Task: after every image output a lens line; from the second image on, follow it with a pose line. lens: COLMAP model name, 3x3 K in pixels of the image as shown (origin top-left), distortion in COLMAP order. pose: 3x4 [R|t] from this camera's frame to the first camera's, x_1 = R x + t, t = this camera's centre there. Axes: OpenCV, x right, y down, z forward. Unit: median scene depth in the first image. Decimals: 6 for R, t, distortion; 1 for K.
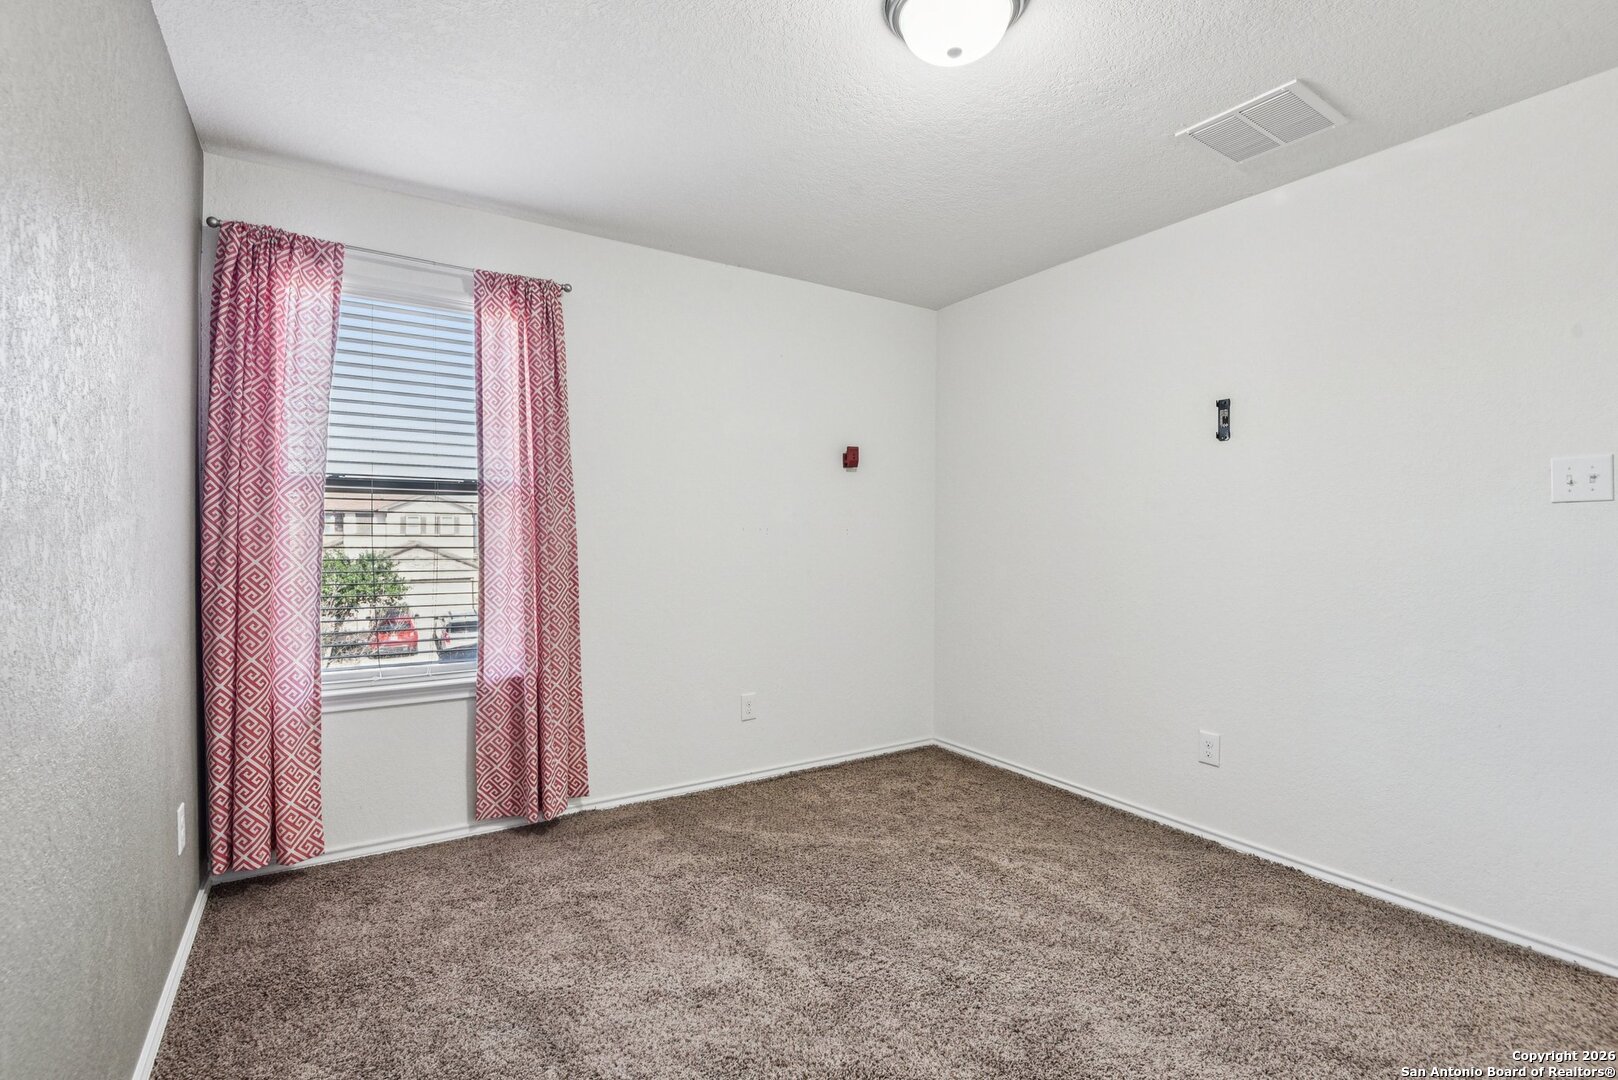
lens RADIAL K [[743.3, 0, 801.4], [0, 743.3, 543.4], [0, 0, 1]] dist [-0.013745, -0.000940]
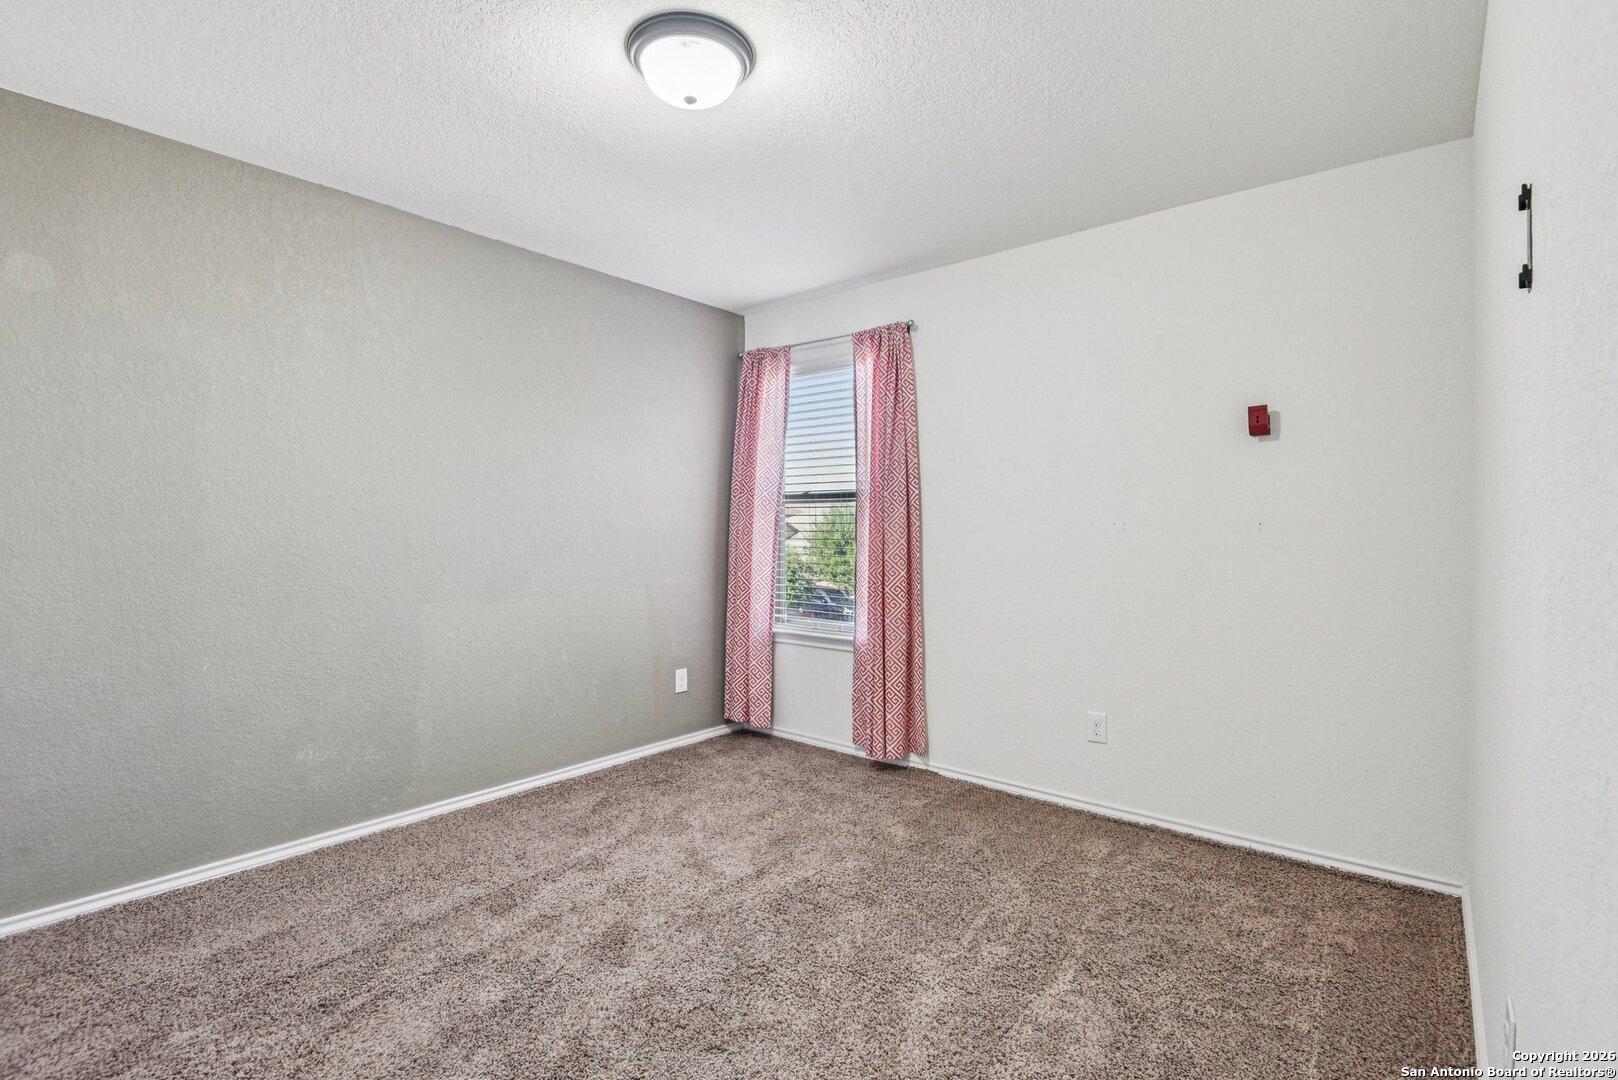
lens RADIAL K [[743.3, 0, 796.8], [0, 743.3, 539.3], [0, 0, 1]] dist [-0.013745, -0.000940]
pose [[0.299588, 0.010915, -0.954006, 0.809068], [-0.010095, 0.999915, 0.008270, -0.006188], [0.954015, 0.007153, 0.299673, 0.497103]]
